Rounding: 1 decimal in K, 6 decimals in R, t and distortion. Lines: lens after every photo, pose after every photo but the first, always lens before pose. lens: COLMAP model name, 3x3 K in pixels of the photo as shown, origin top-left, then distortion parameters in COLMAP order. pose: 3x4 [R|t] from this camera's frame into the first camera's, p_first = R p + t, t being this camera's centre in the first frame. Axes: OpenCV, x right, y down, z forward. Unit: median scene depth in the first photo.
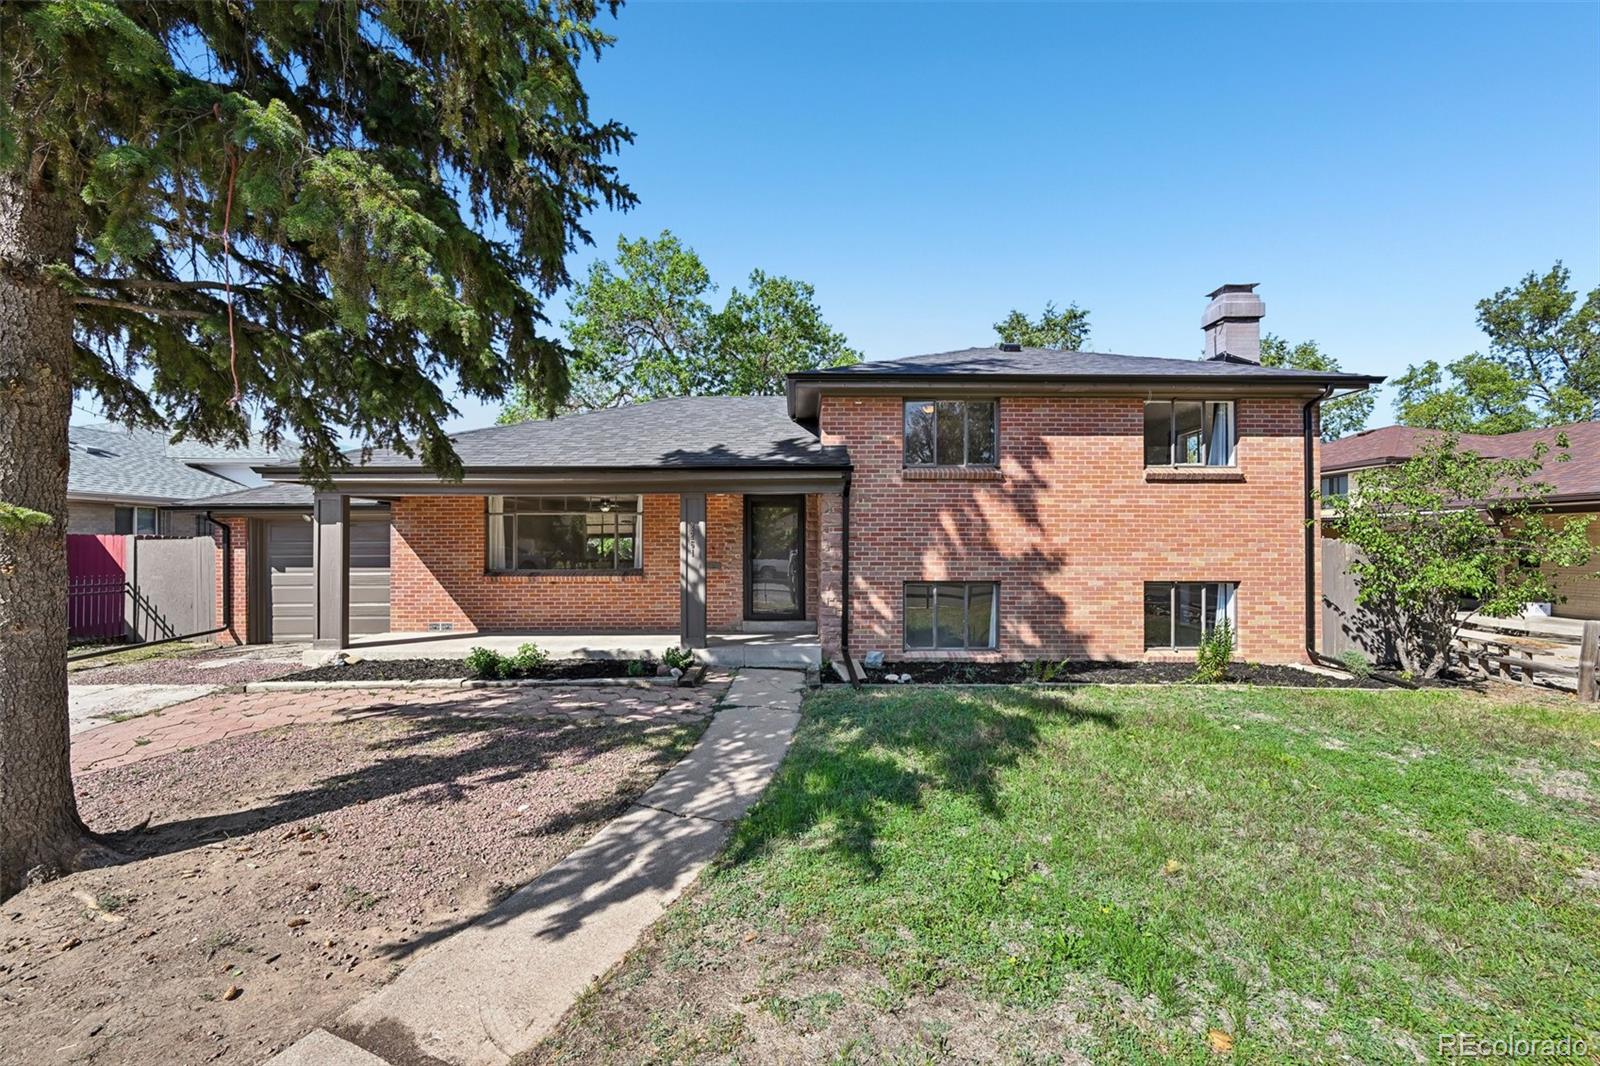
lens RADIAL K [[646.9, 0, 800.0], [0, 646.9, 533.0], [0, 0, 1]] dist [-0.020624, -0.000109]
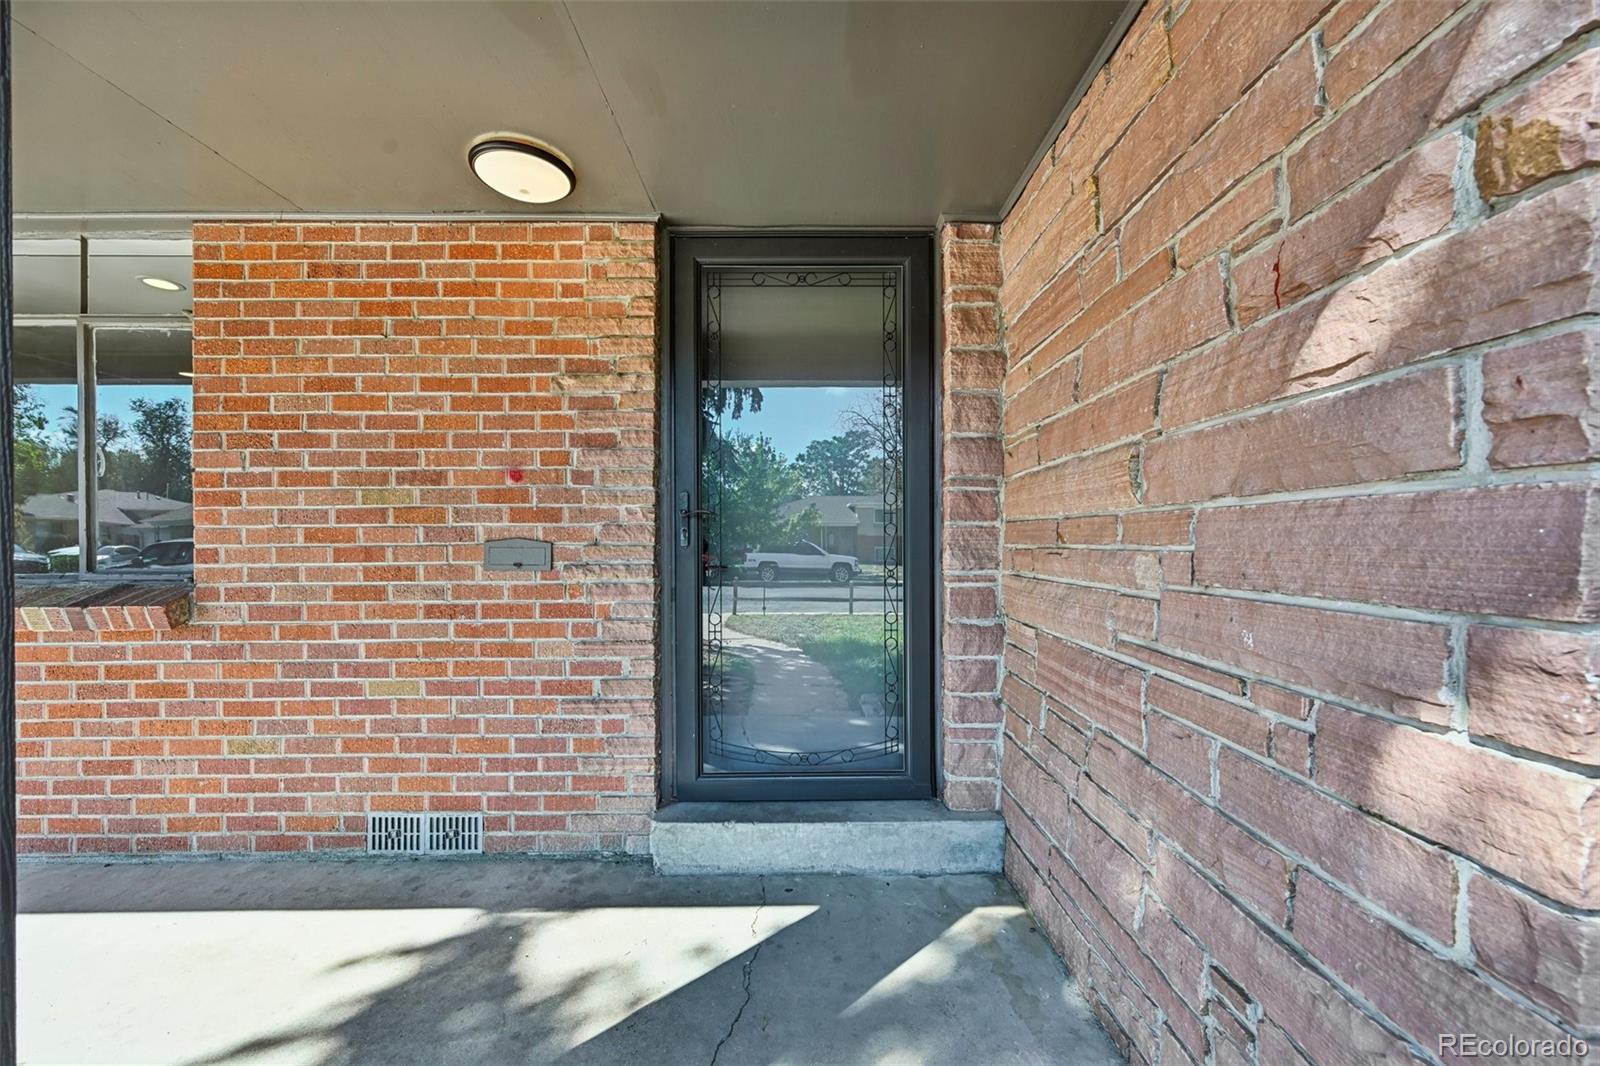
lens RADIAL K [[622.1, 0, 798.7], [0, 622.1, 540.9], [0, 0, 1]] dist [0.000885, 0.000076]
pose [[0.999999, -0.000817, 0.000728, -0.040050], [0.000810, 0.999958, 0.009163, 0.043630], [-0.000735, -0.009162, 0.999958, 0.791490]]
